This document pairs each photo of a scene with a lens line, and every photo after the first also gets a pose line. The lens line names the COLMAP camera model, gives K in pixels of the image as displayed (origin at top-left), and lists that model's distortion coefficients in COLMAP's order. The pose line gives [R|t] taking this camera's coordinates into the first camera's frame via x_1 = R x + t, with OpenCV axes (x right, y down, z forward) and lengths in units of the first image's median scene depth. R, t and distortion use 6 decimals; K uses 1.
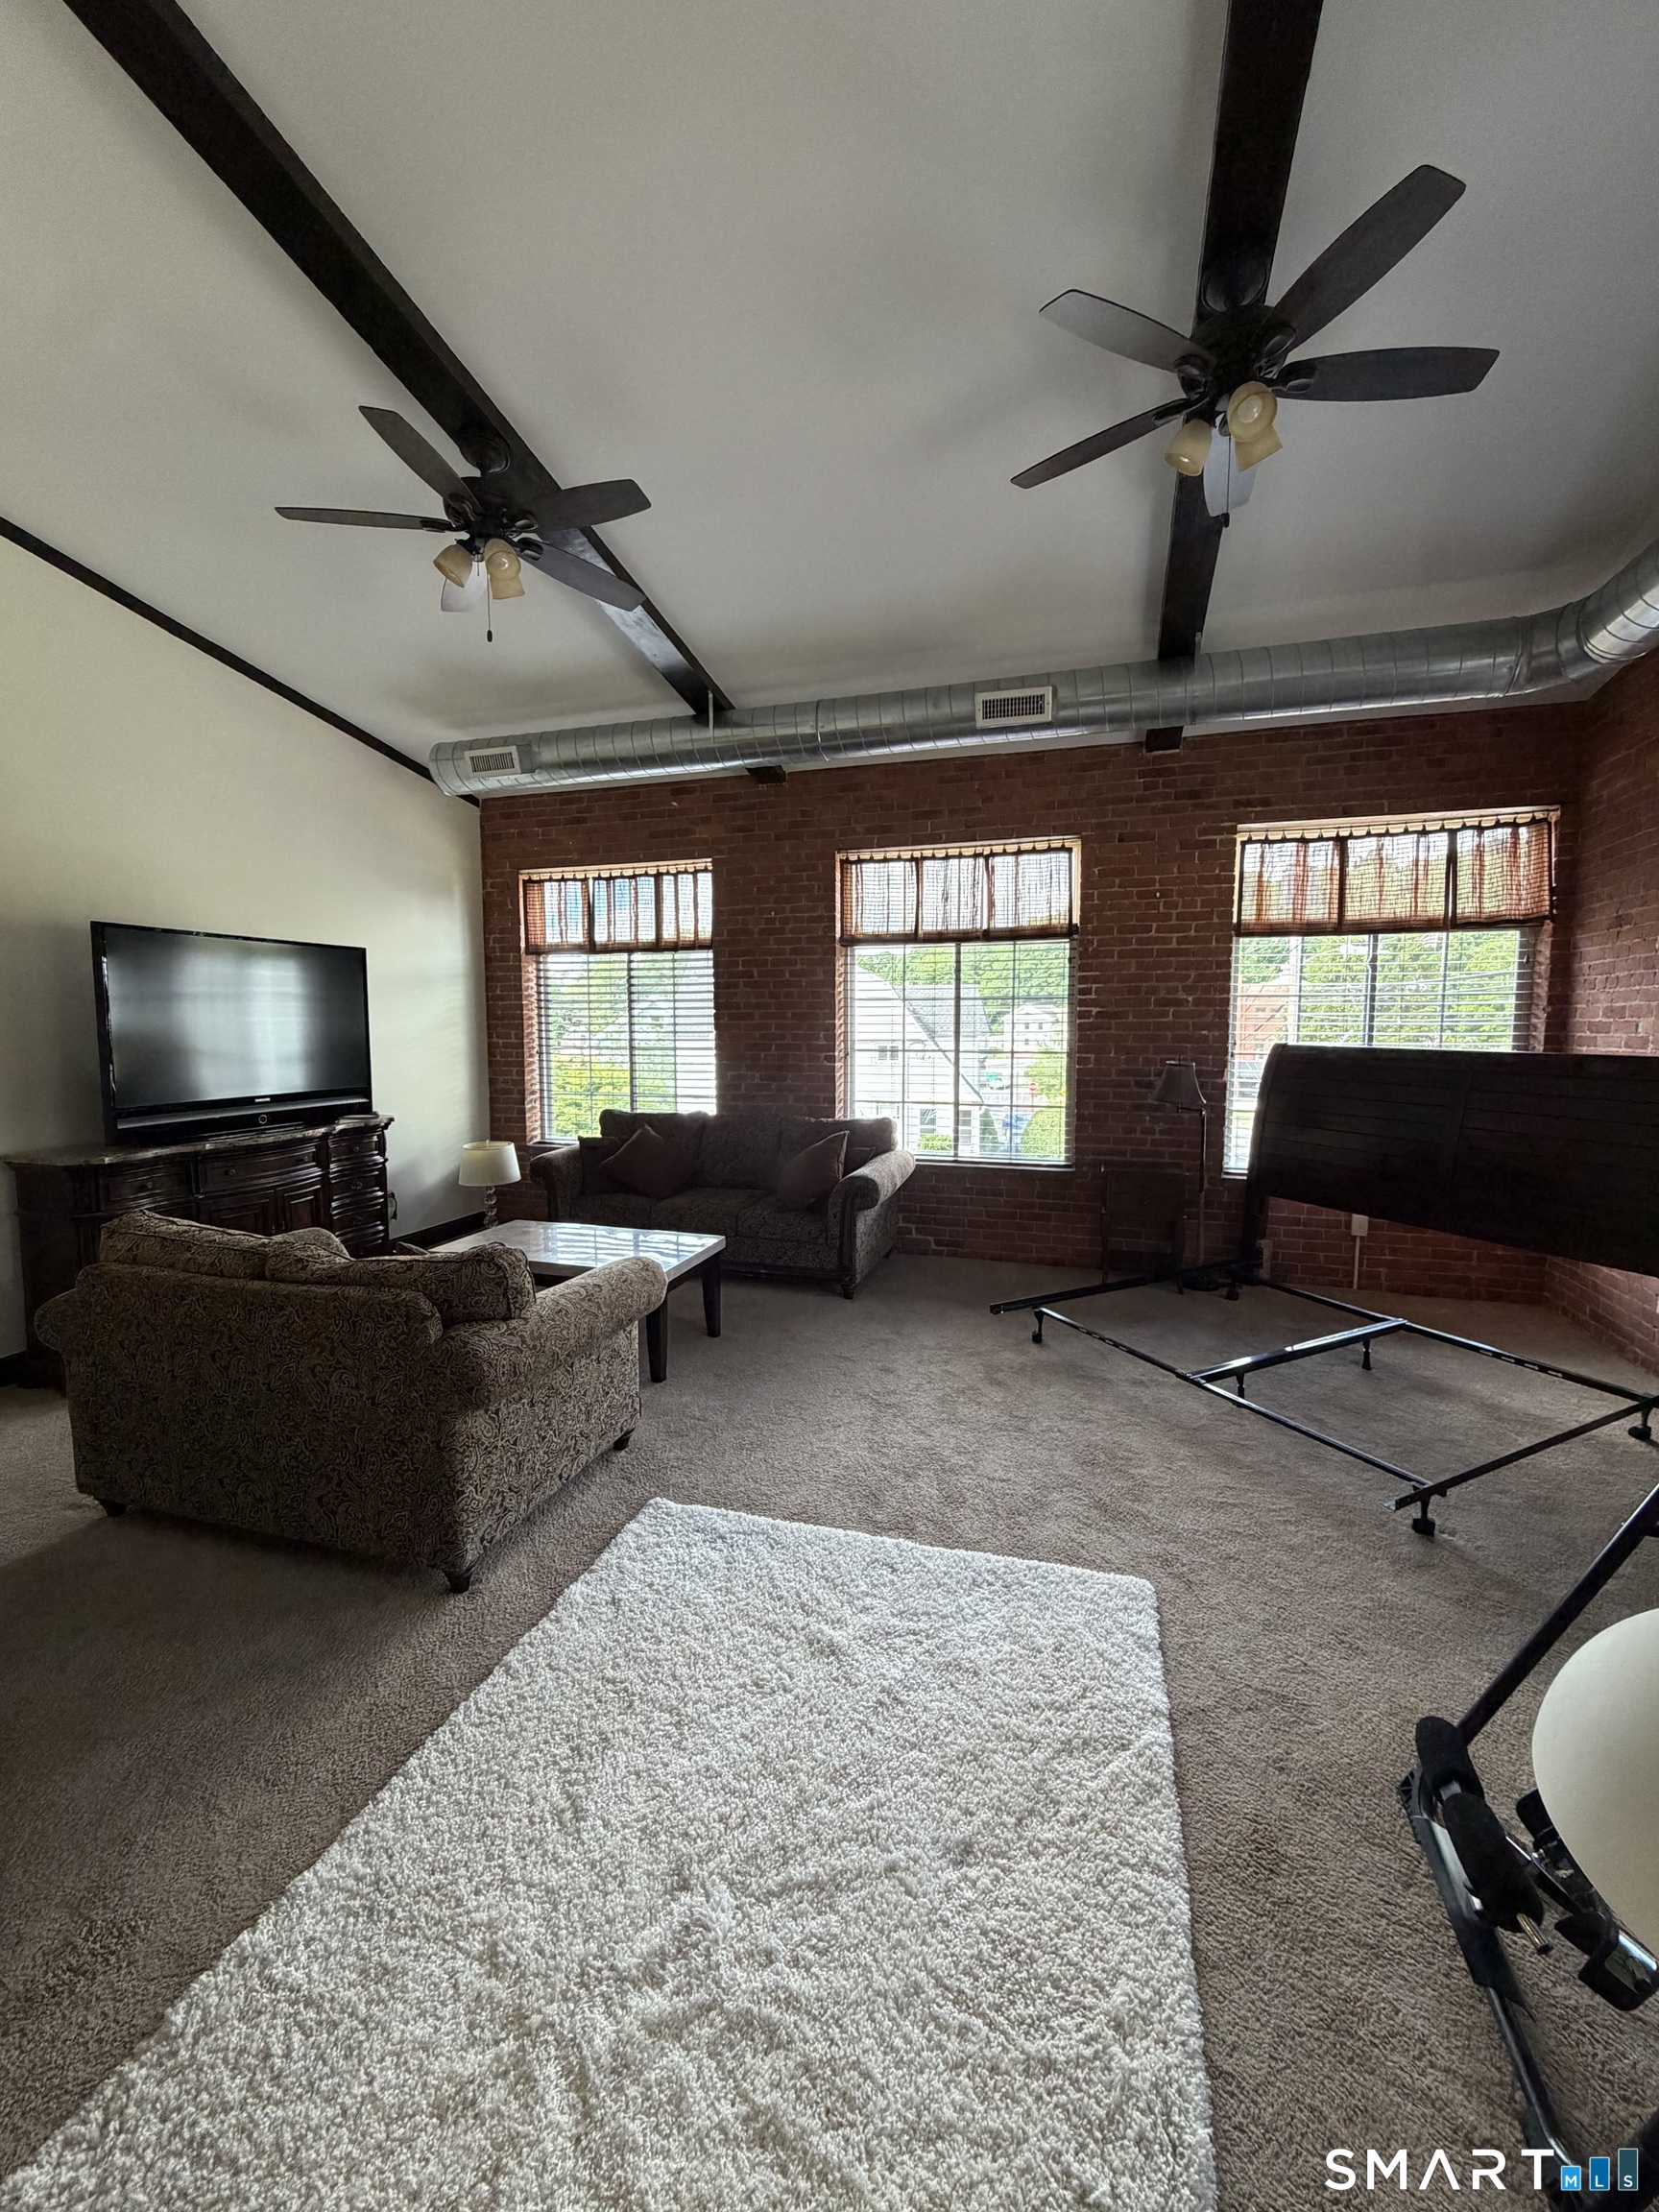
lens RADIAL K [[880.3, 0, 829.9], [0, 880.3, 1100.2], [0, 0, 1]] dist [-0.000181, 0.000416]
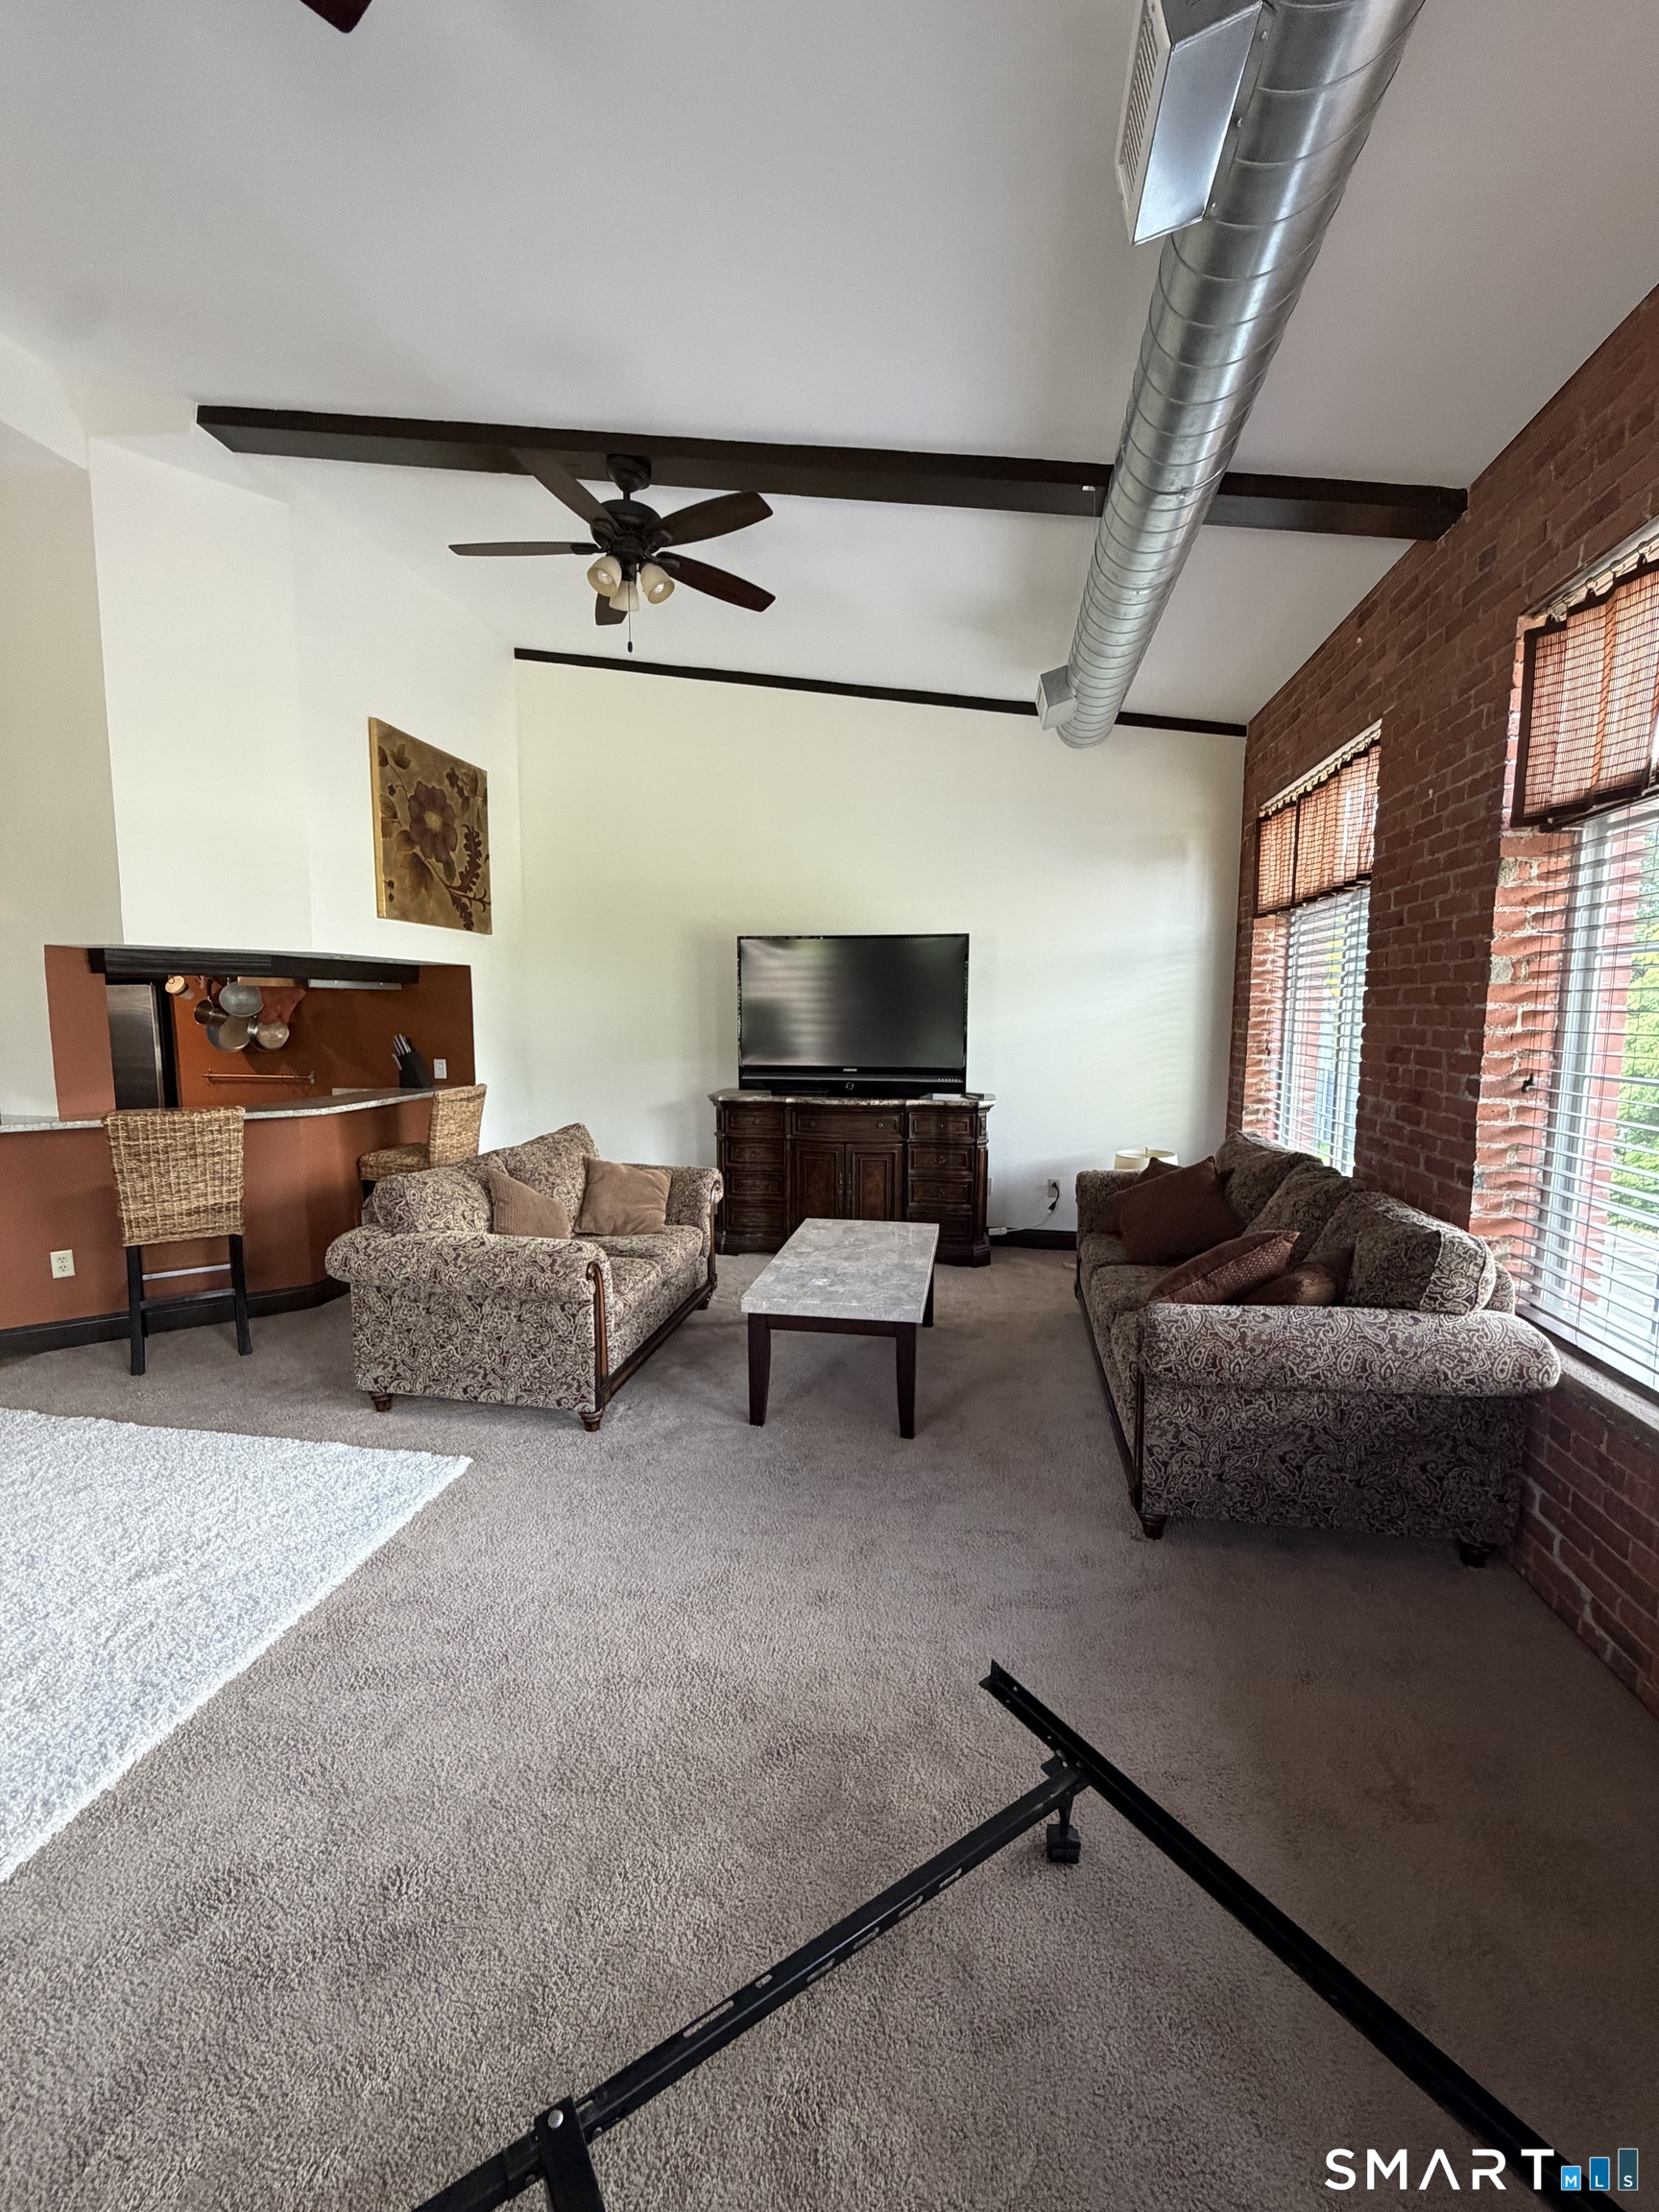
lens RADIAL K [[880.3, 0, 829.9], [0, 880.3, 1100.2], [0, 0, 1]] dist [-0.000181, 0.000416]
pose [[0.129288, 0.110569, -0.985423, 0.869463], [-0.094219, 0.990638, 0.098793, -0.117843], [0.987121, 0.080073, 0.138495, 1.283530]]
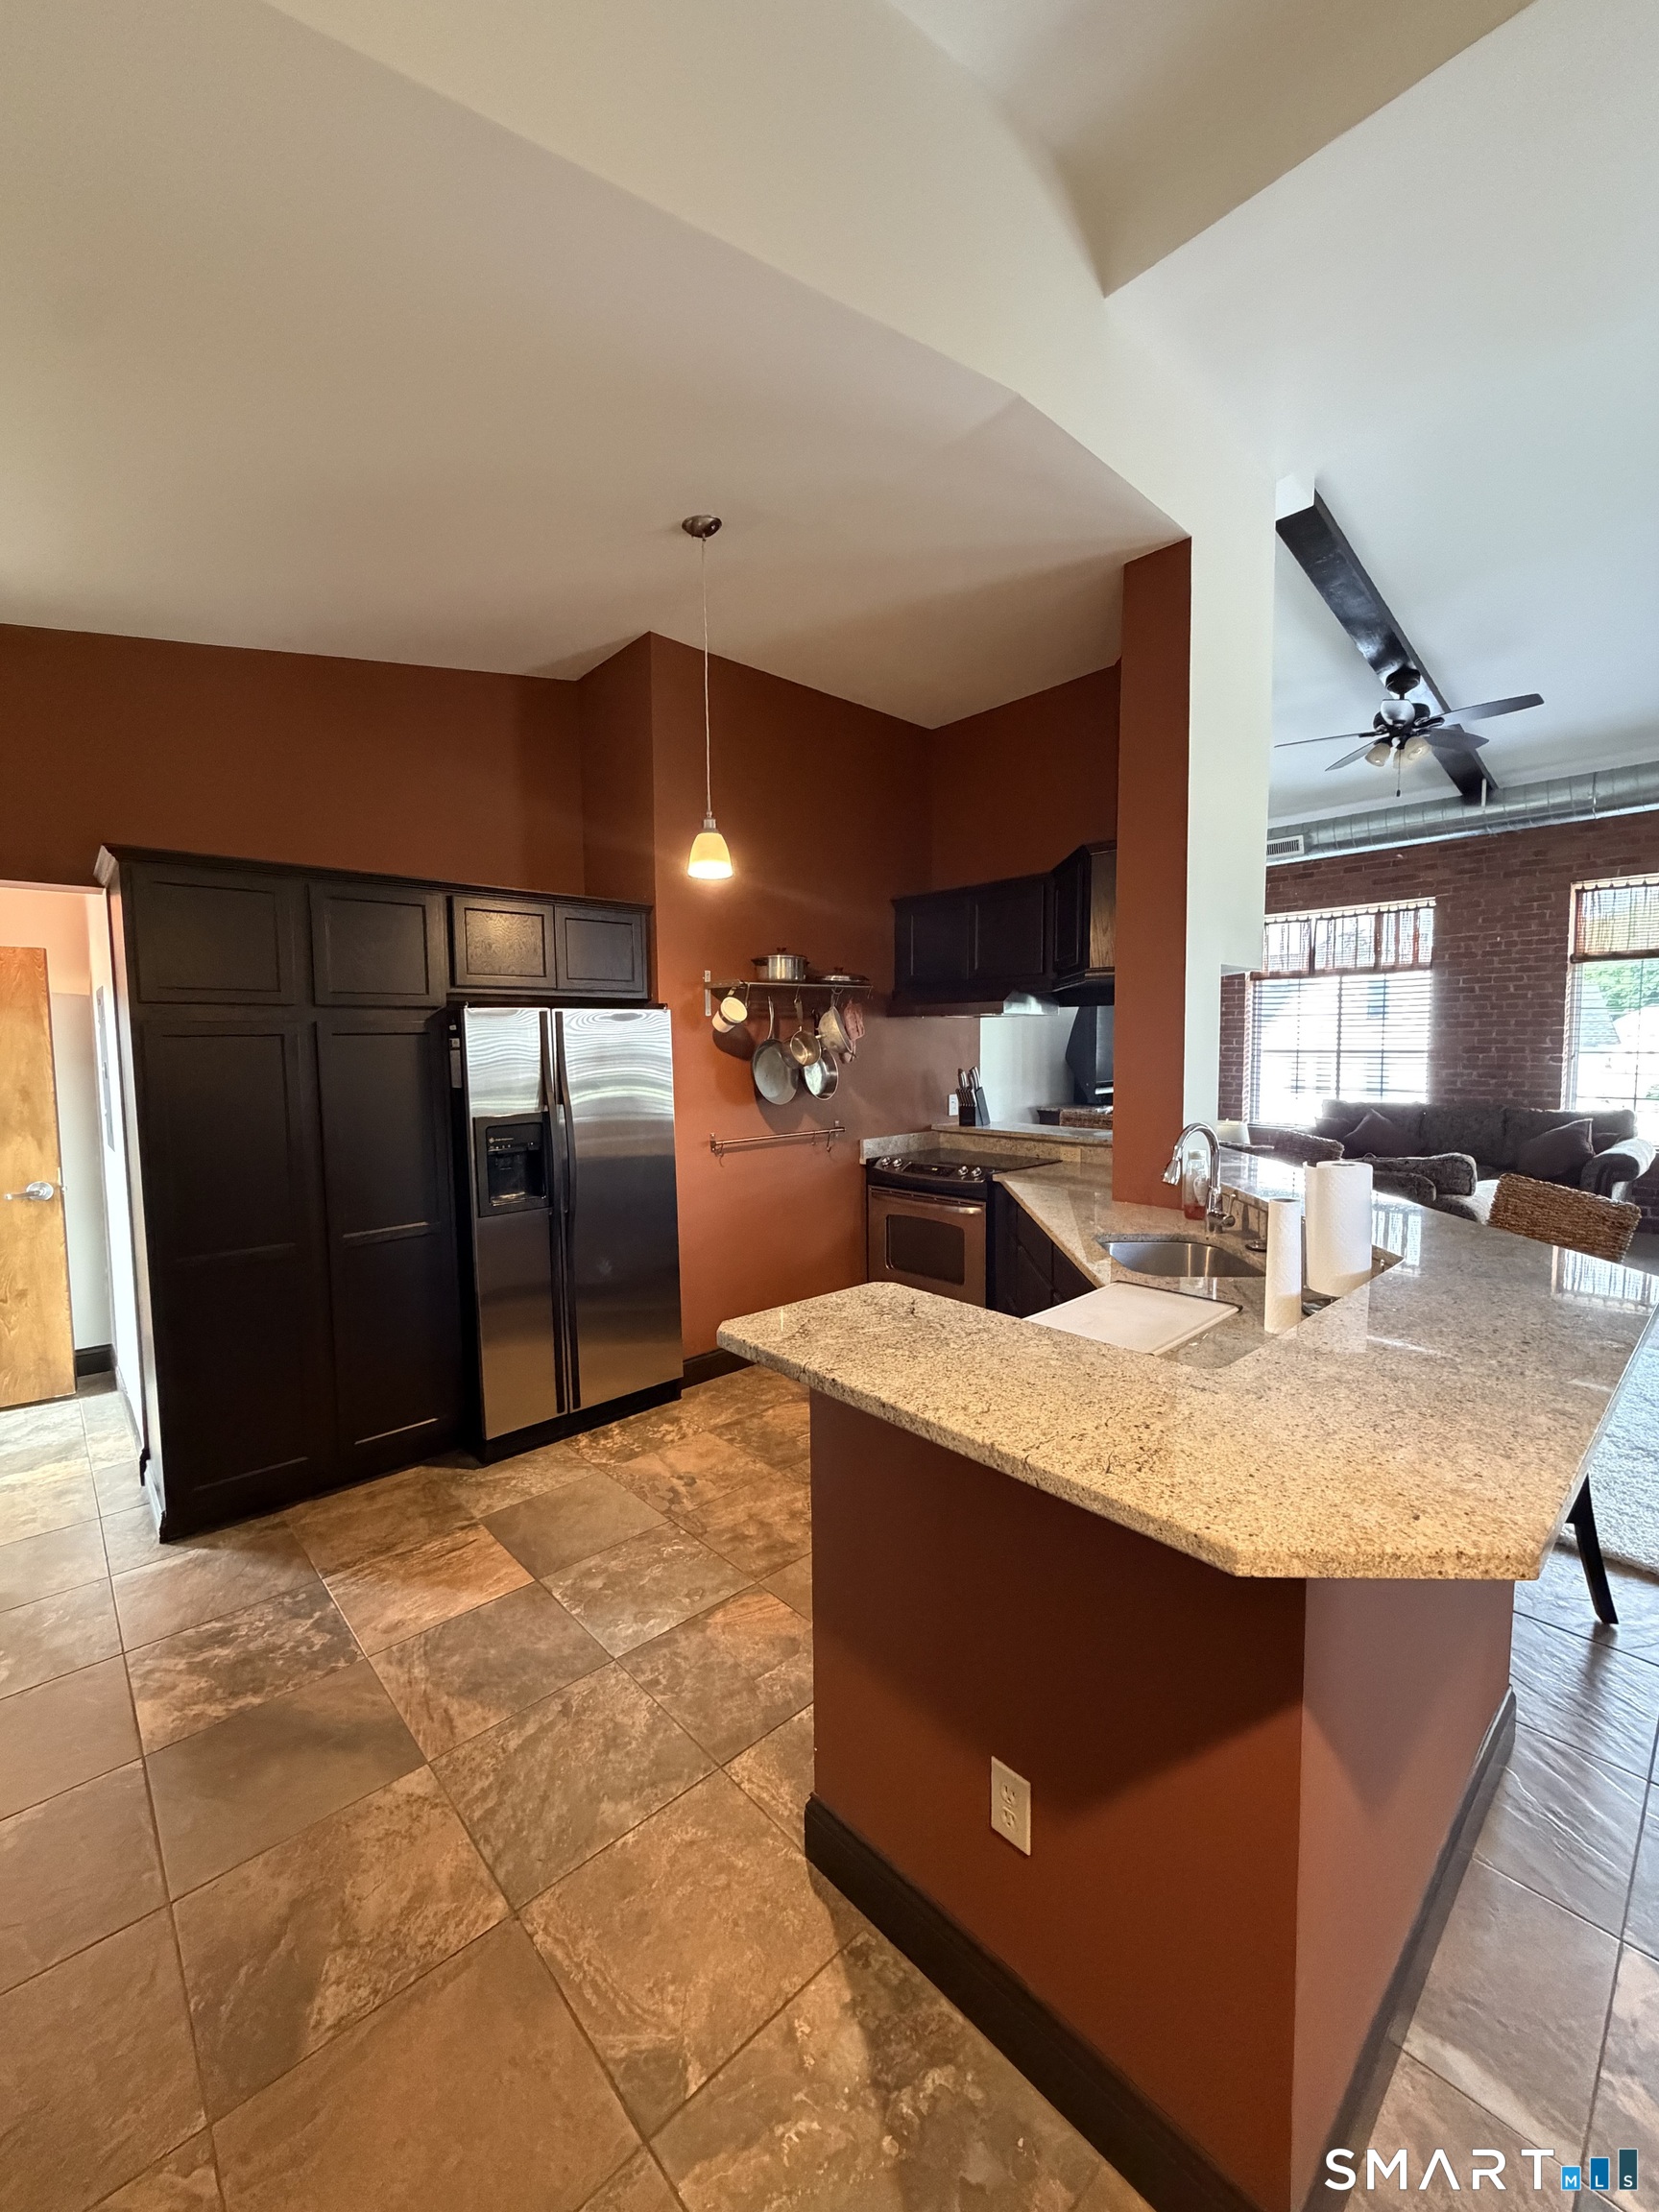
lens RADIAL K [[880.3, 0, 829.9], [0, 880.3, 1100.2], [0, 0, 1]] dist [-0.000181, 0.000416]
pose [[0.867008, 0.027495, -0.497535, -0.118576], [-0.036291, 0.999309, -0.008017, 0.024166], [0.496971, 0.025007, 0.867407, -0.230688]]
